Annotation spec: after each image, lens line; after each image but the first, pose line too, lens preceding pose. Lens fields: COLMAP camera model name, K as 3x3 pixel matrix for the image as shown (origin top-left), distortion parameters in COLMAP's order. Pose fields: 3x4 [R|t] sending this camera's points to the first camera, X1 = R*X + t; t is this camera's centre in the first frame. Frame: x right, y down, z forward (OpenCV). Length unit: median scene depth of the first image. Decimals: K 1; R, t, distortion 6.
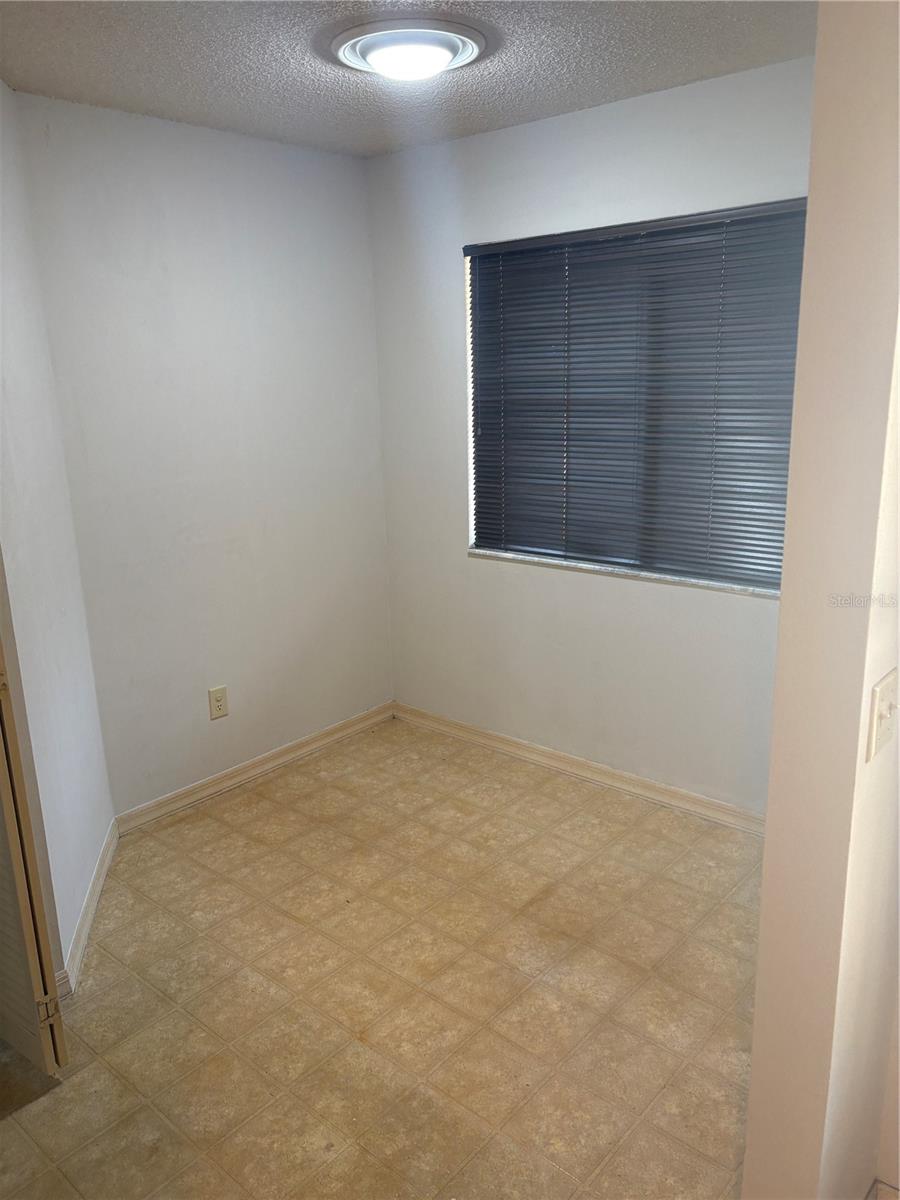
lens RADIAL K [[895.3, 0, 450.0], [0, 895.3, 600.0], [0, 0, 1]] dist [0.012384, 0.000772]
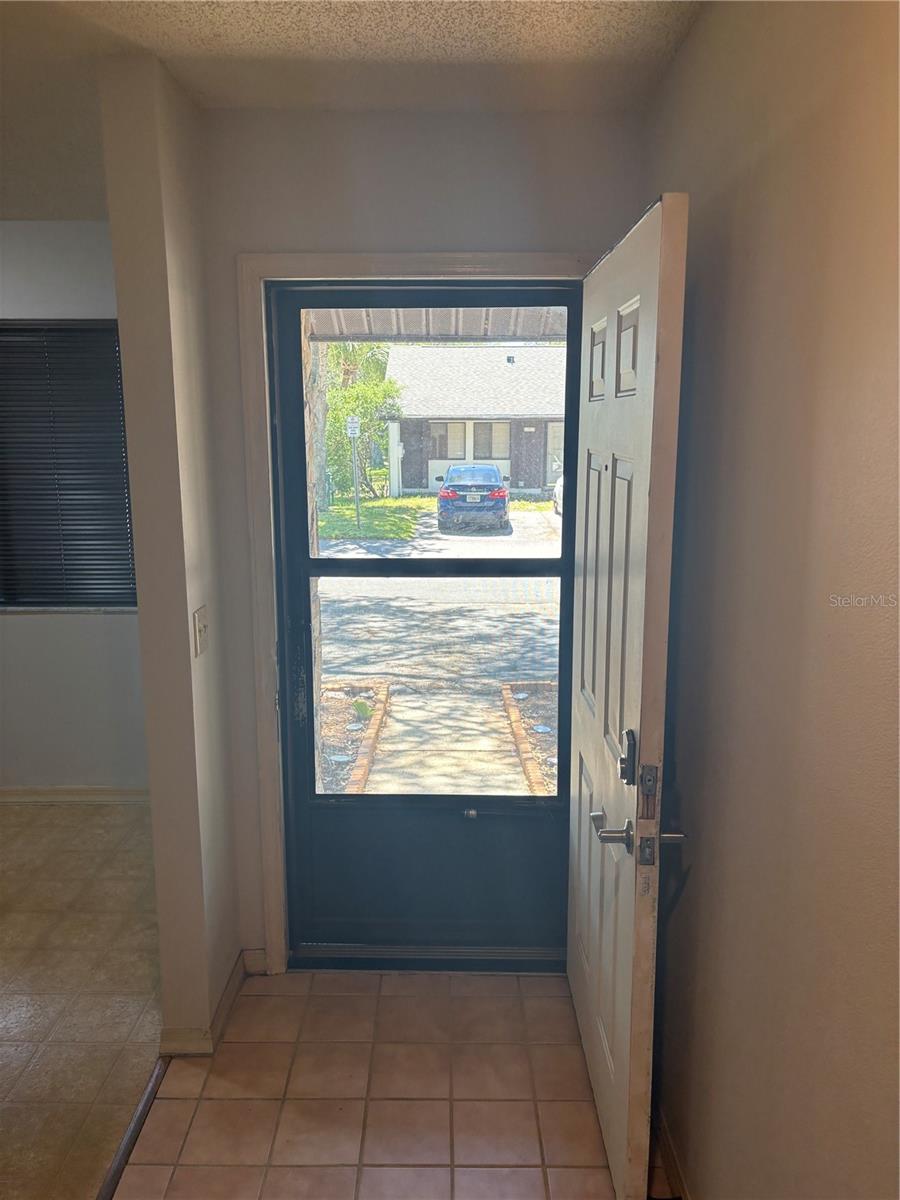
lens RADIAL K [[992.8, 0, 450.0], [0, 992.8, 600.0], [0, 0, 1]] dist [0.088717, -0.000114]
pose [[0.767080, -0.095811, 0.634357, -0.191780], [0.150377, 0.988091, -0.032601, 0.095894], [-0.623679, 0.120400, 0.772352, -0.414689]]
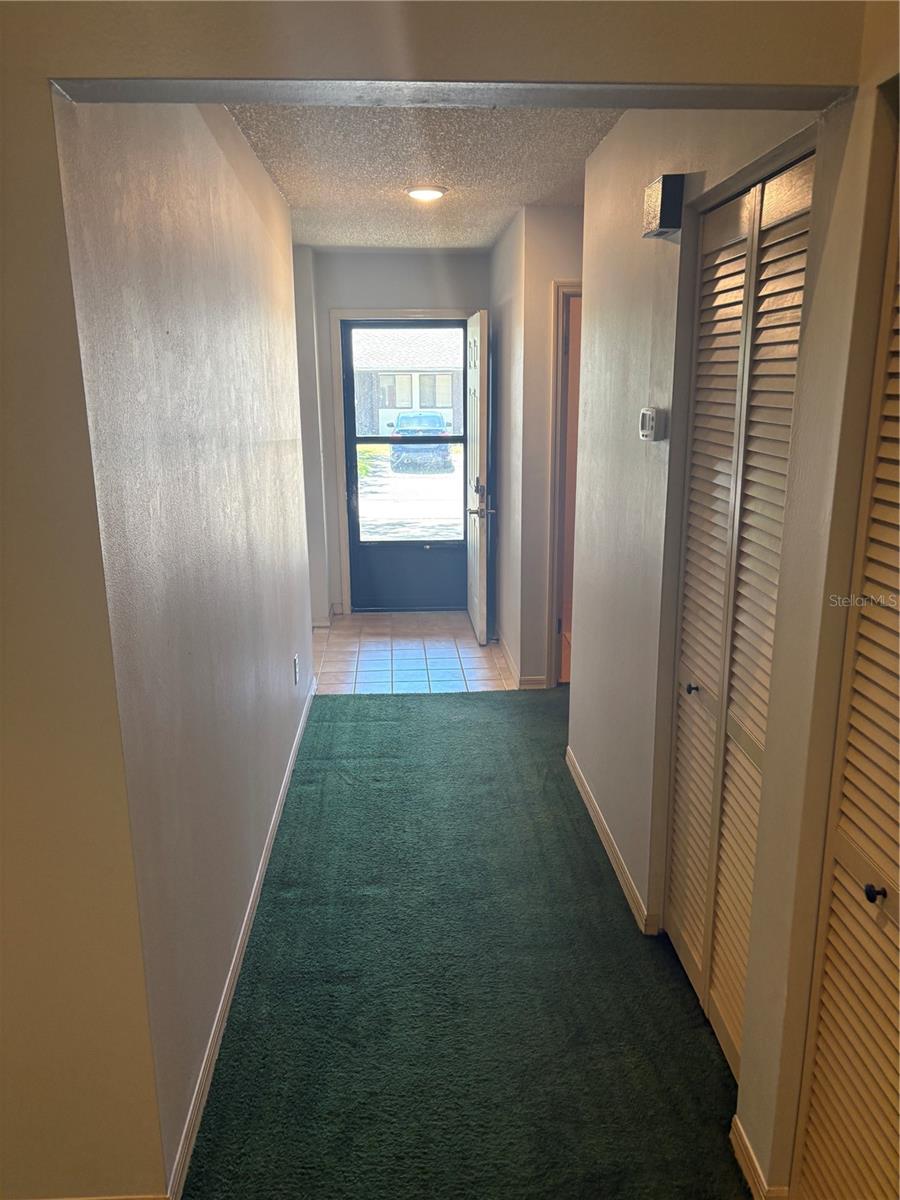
lens RADIAL K [[925.8, 0, 451.6], [0, 925.8, 649.2], [0, 0, 1]] dist [0.032874, -0.035055]
pose [[0.728946, -0.180813, 0.660261, -1.298180], [0.165413, 0.982431, 0.086419, 0.417253], [-0.664286, 0.046221, 0.746048, -1.601340]]
